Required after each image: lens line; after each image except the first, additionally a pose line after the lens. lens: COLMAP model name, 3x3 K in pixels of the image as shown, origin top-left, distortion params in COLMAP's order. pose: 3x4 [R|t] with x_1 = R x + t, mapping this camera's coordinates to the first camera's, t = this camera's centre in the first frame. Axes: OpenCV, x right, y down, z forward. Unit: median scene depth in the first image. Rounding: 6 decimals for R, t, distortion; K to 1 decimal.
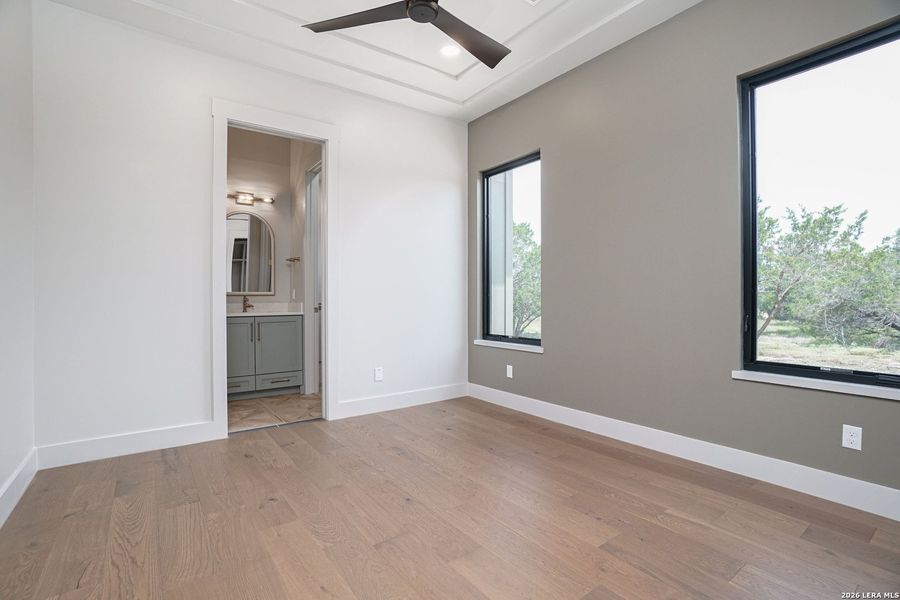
lens RADIAL K [[432.8, 0, 450.0], [0, 432.8, 300.0], [0, 0, 1]] dist [-0.018382, 0.000343]
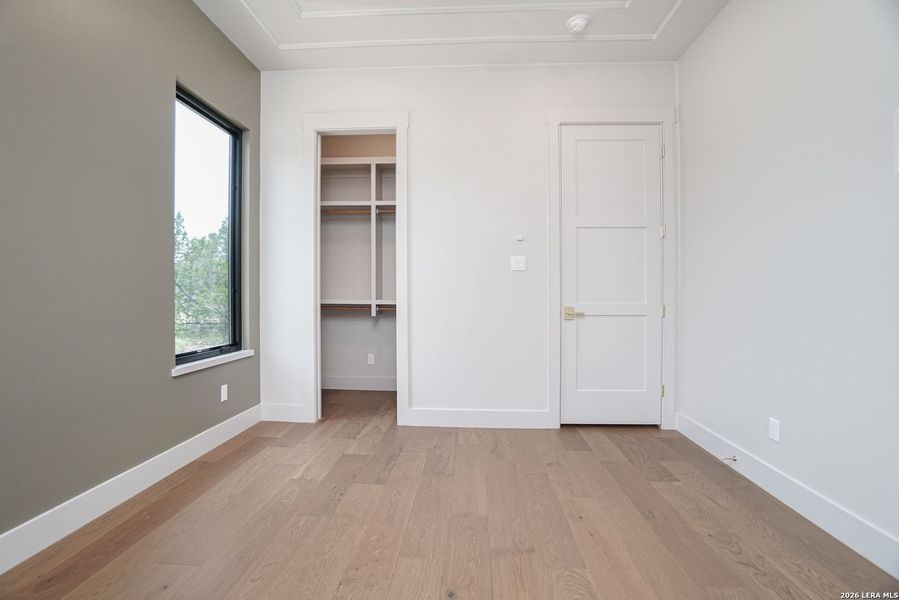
lens RADIAL K [[432.4, 0, 449.5], [0, 432.4, 300.0], [0, 0, 1]] dist [-0.018382, 0.000343]
pose [[-0.773836, -0.008482, 0.633330, -0.598394], [0.004568, 0.999810, 0.018972, -0.017026], [-0.633370, 0.017574, -0.773649, 1.745858]]
